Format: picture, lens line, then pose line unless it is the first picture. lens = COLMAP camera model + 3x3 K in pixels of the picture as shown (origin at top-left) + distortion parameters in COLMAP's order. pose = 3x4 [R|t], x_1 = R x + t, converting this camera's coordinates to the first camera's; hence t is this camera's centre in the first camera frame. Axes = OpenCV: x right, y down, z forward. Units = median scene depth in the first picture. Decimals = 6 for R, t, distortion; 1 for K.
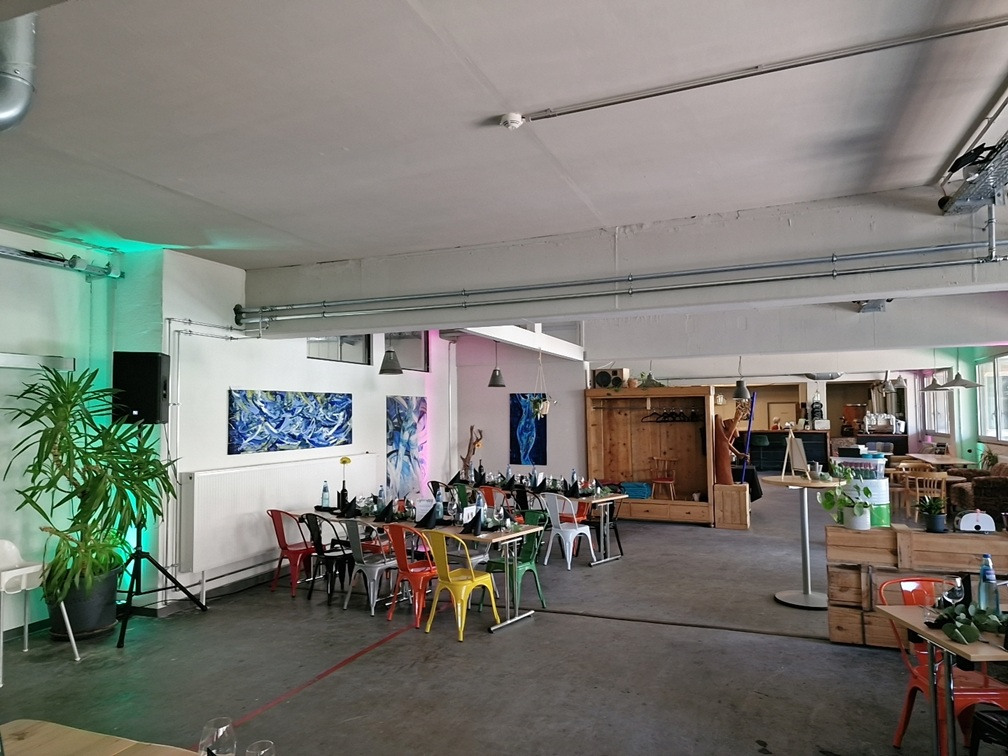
lens RADIAL K [[663.4, 0, 508.7], [0, 663.4, 387.8], [0, 0, 1]] dist [0.068653, -0.058242]
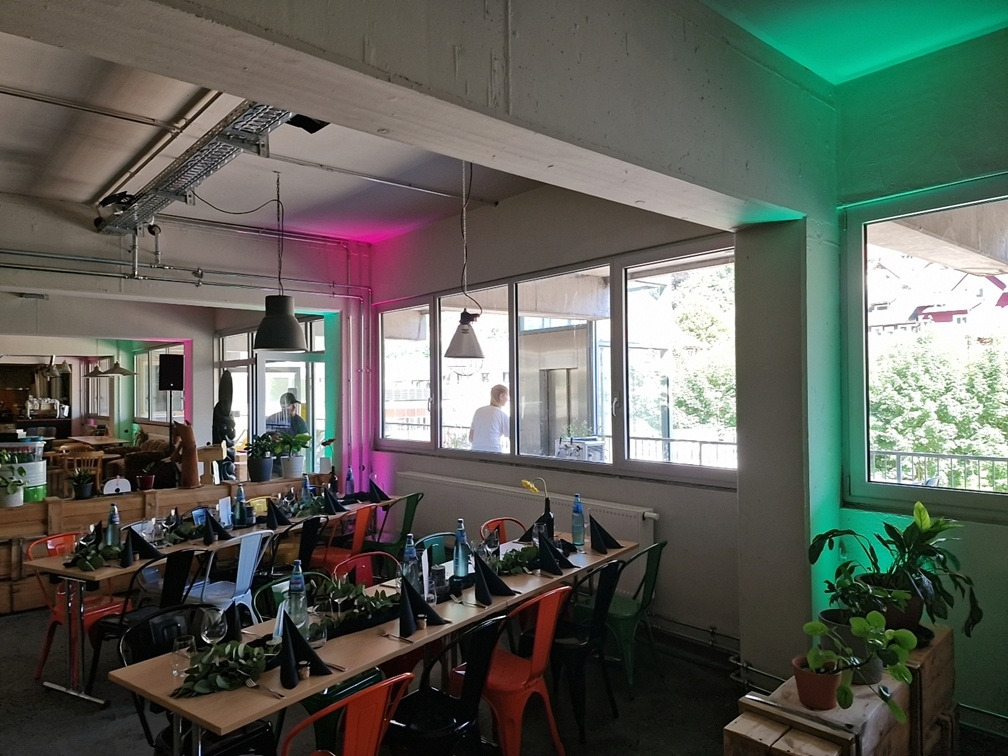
lens RADIAL K [[663.4, 0, 508.7], [0, 663.4, 387.8], [0, 0, 1]] dist [0.068653, -0.058242]
pose [[0.450895, 0.014946, 0.892452, -0.042956], [-0.035655, 0.999363, 0.001278, -0.003804], [-0.891865, -0.032397, 0.451140, -0.091374]]
